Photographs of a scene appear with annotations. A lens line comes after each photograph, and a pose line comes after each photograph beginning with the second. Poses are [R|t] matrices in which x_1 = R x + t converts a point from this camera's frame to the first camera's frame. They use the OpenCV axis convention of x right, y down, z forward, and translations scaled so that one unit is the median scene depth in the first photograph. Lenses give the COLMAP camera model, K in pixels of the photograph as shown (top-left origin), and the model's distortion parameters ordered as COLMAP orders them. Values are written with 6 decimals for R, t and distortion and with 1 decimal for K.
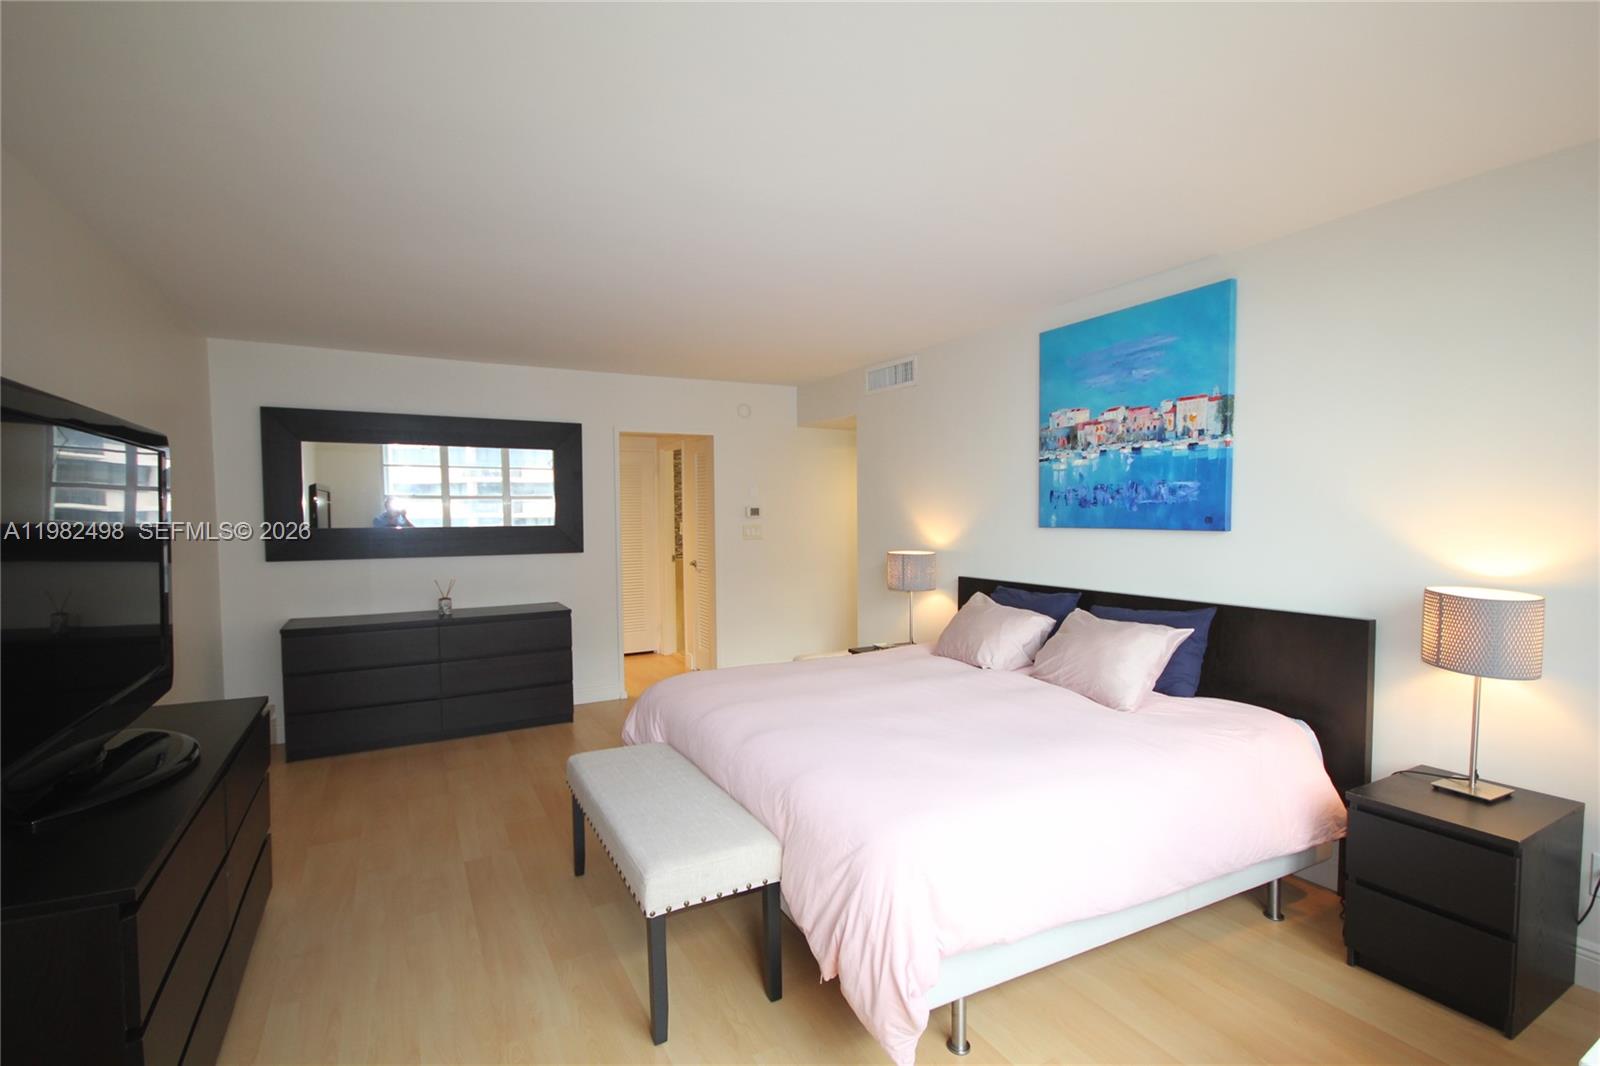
lens RADIAL K [[736.5, 0, 811.7], [0, 736.5, 533.6], [0, 0, 1]] dist [-0.018565, -0.000254]
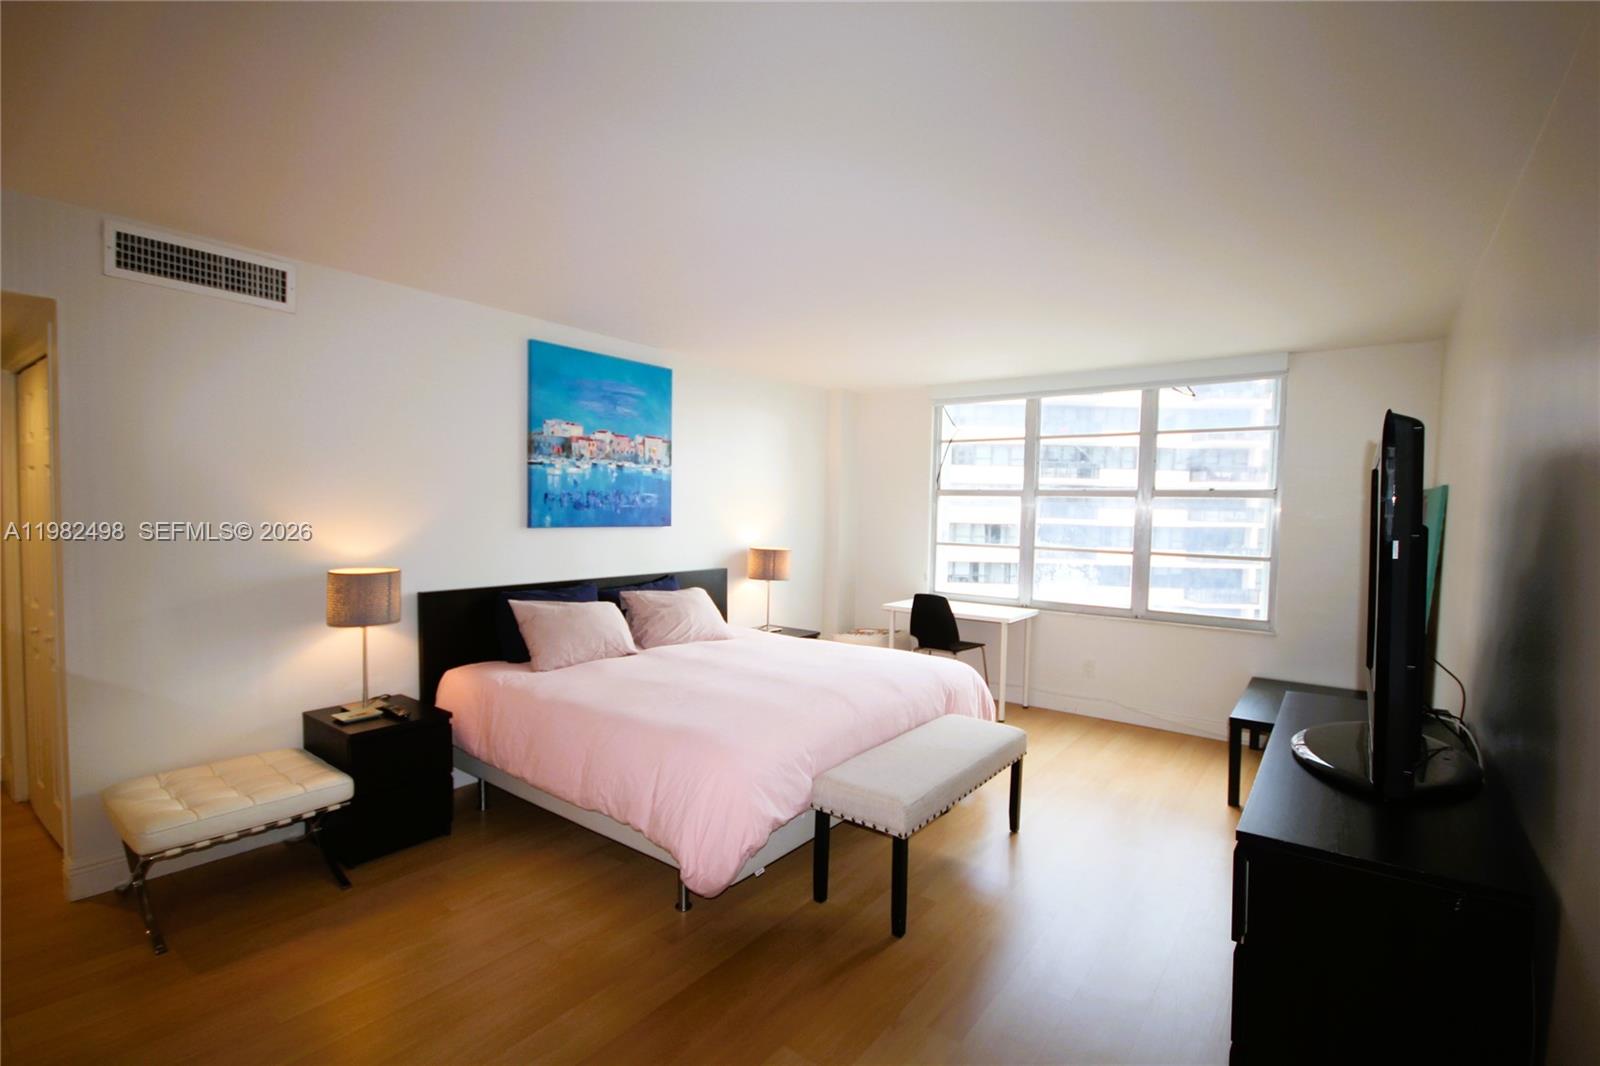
lens RADIAL K [[736.5, 0, 792.0], [0, 736.5, 537.8], [0, 0, 1]] dist [-0.018565, -0.000254]
pose [[-0.411840, -0.031315, 0.910718, -0.878953], [0.019296, 0.998886, 0.043072, -0.036571], [-0.911052, 0.035313, -0.410777, 1.236535]]
